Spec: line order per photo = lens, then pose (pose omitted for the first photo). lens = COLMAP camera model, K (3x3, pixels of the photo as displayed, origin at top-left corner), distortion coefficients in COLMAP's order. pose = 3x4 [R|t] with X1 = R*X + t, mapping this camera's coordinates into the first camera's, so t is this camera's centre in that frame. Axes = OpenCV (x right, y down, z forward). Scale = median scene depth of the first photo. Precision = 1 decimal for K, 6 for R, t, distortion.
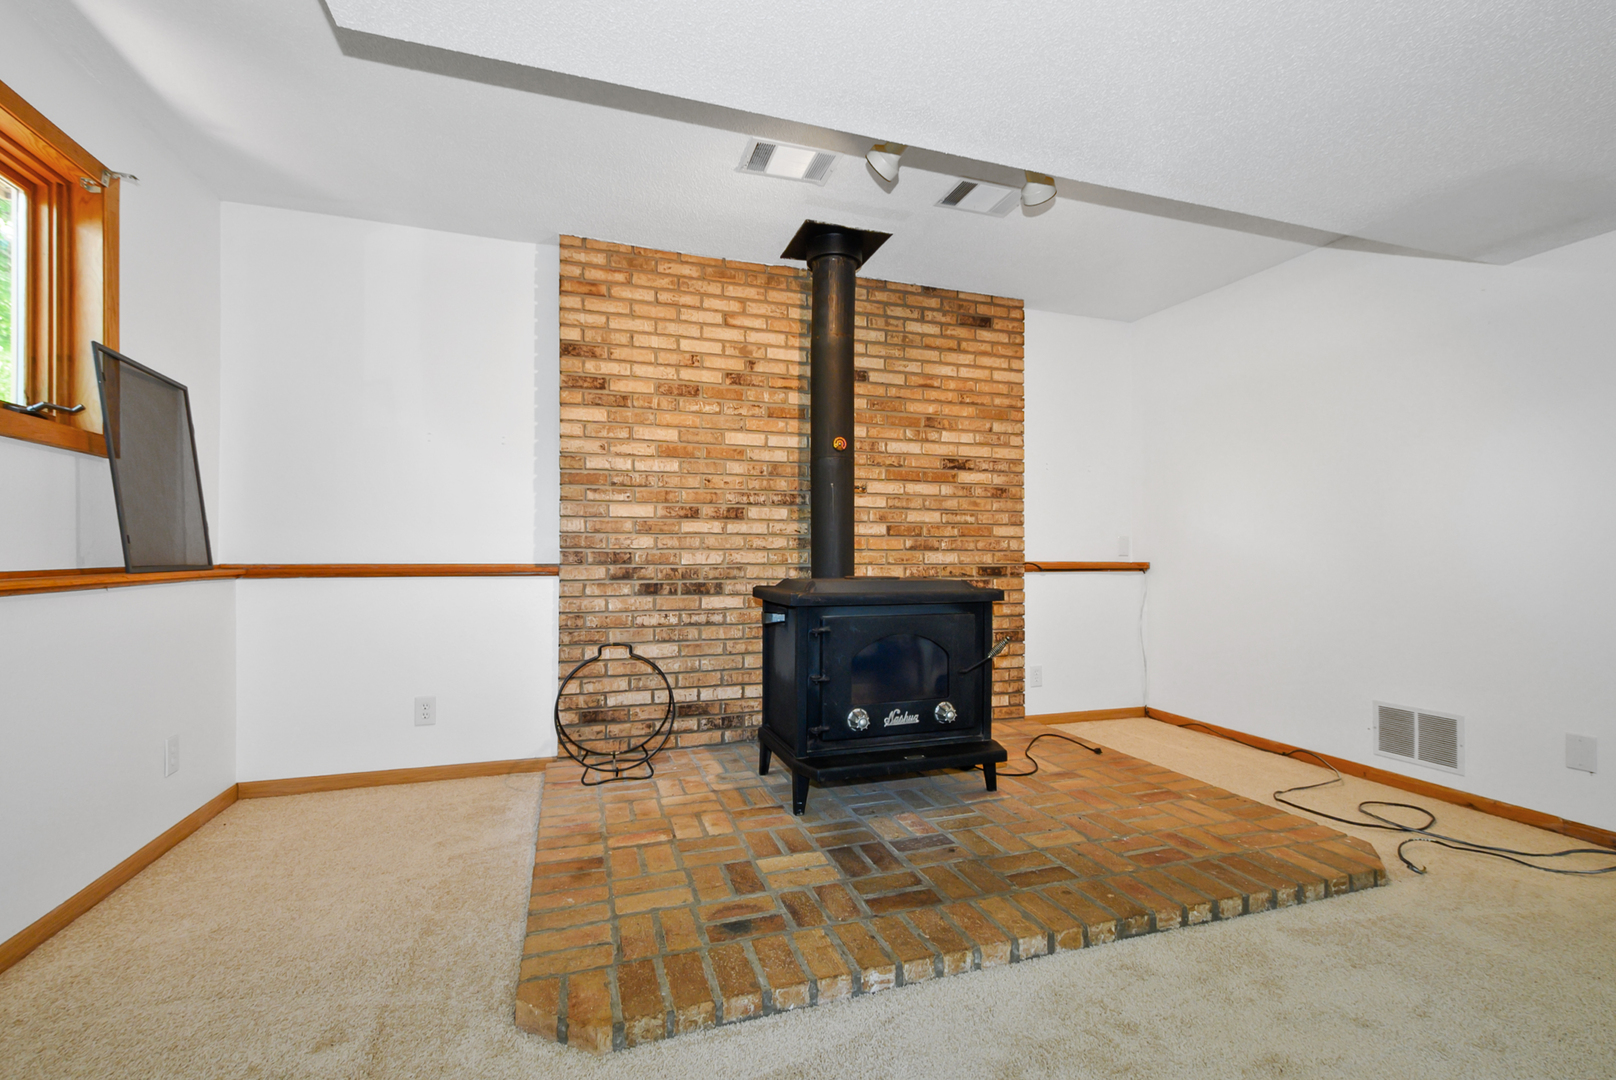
lens RADIAL K [[716.9, 0, 823.9], [0, 716.9, 547.7], [0, 0, 1]] dist [0.010376, -0.002483]
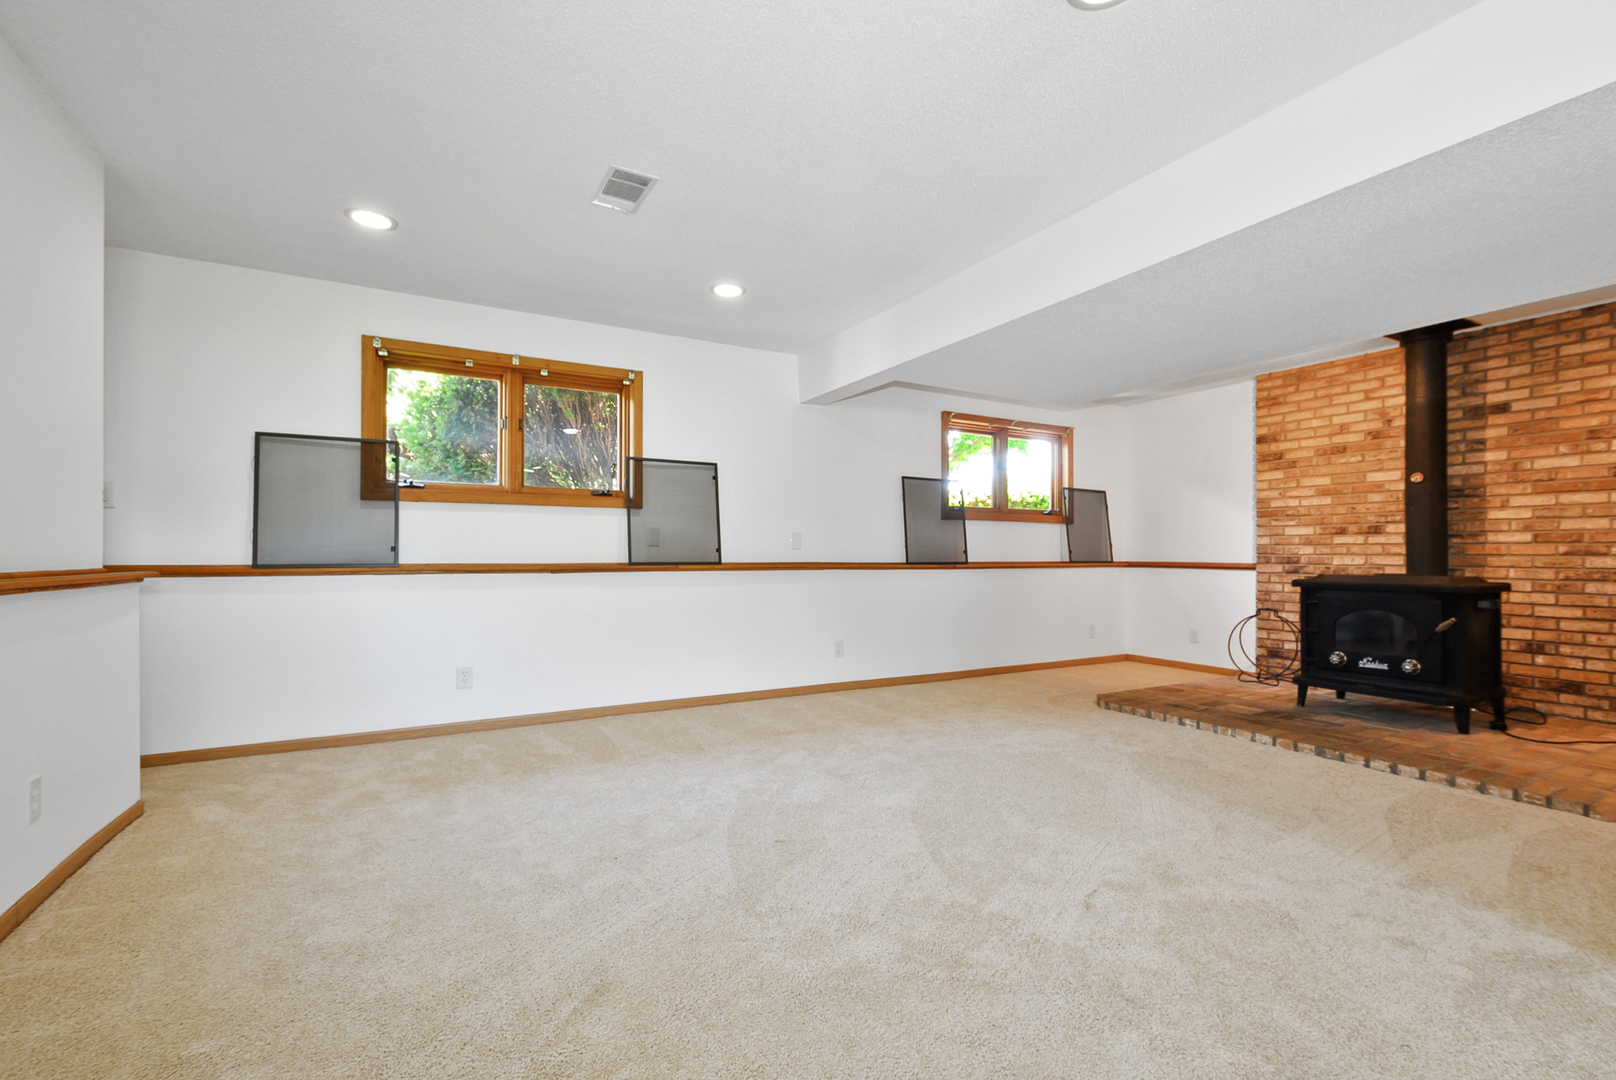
lens RADIAL K [[716.9, 0, 819.2], [0, 716.9, 546.1], [0, 0, 1]] dist [0.010376, -0.002483]
pose [[0.189302, -0.012666, -0.981837, 1.118886], [0.006046, 0.999913, -0.011733, -0.004995], [0.981900, -0.003715, 0.189362, -0.371981]]
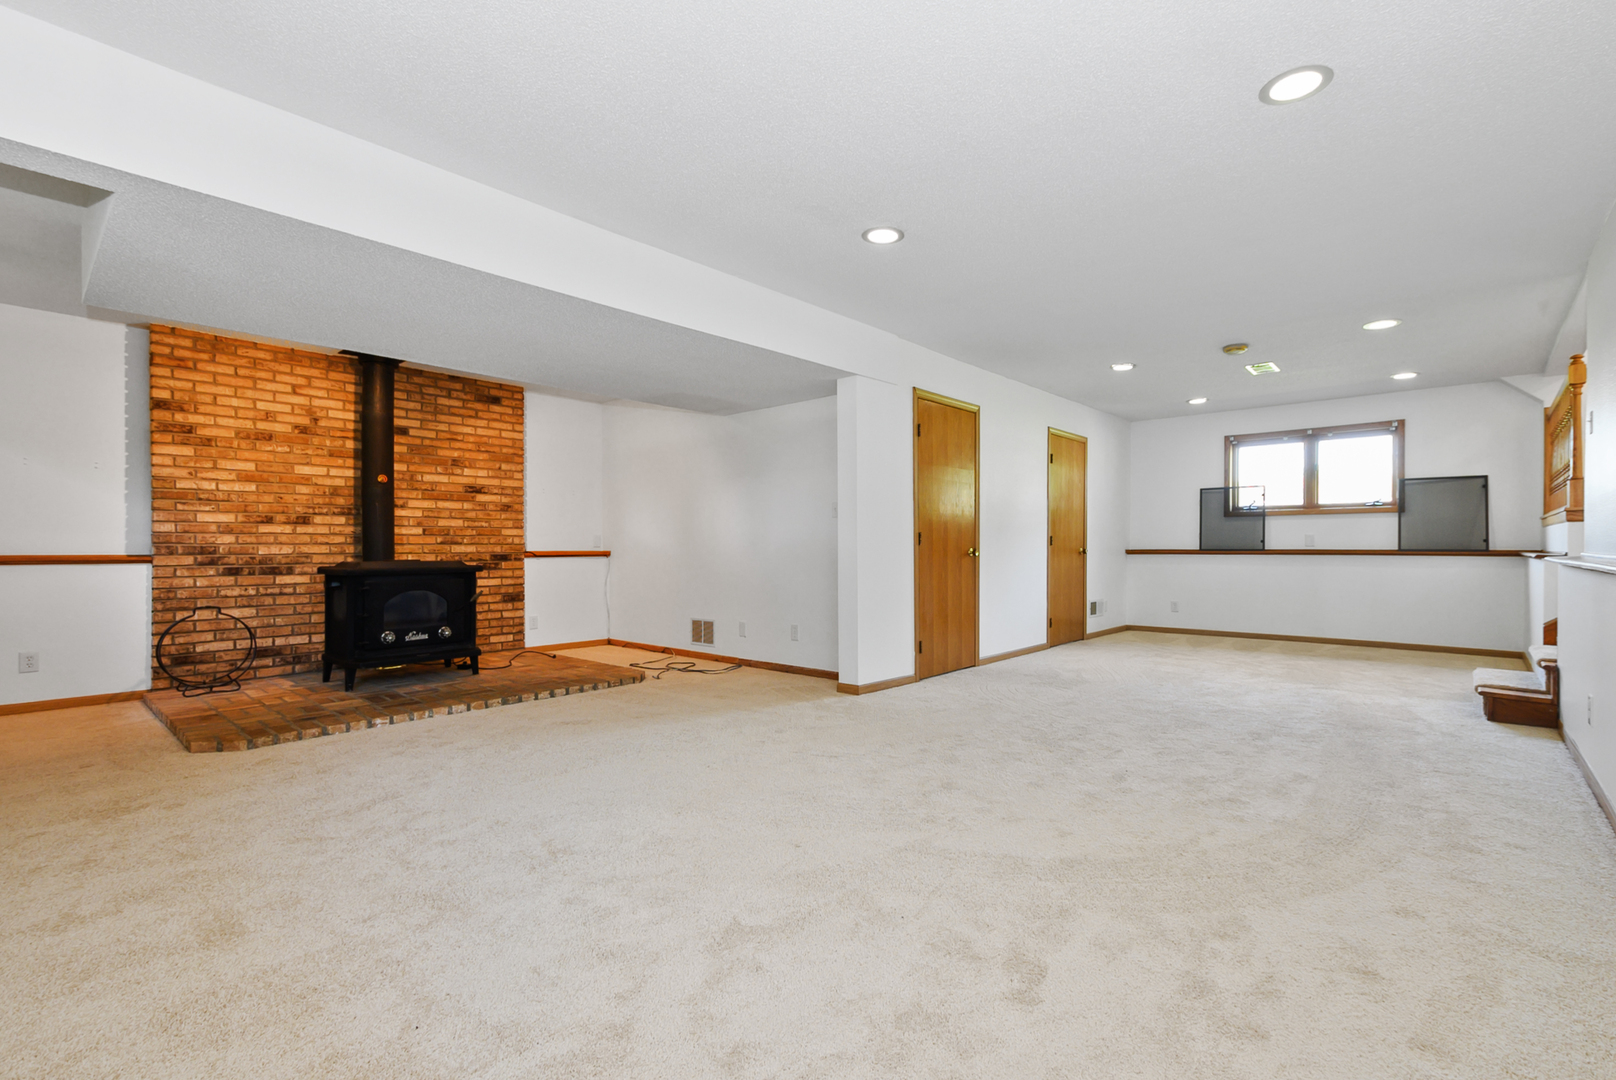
lens RADIAL K [[716.9, 0, 818.4], [0, 716.9, 544.7], [0, 0, 1]] dist [0.010376, -0.002483]
pose [[0.874072, -0.003481, 0.485785, 0.089378], [0.000790, 0.999983, 0.005746, -0.004411], [-0.485797, -0.004639, 0.874060, -0.870560]]
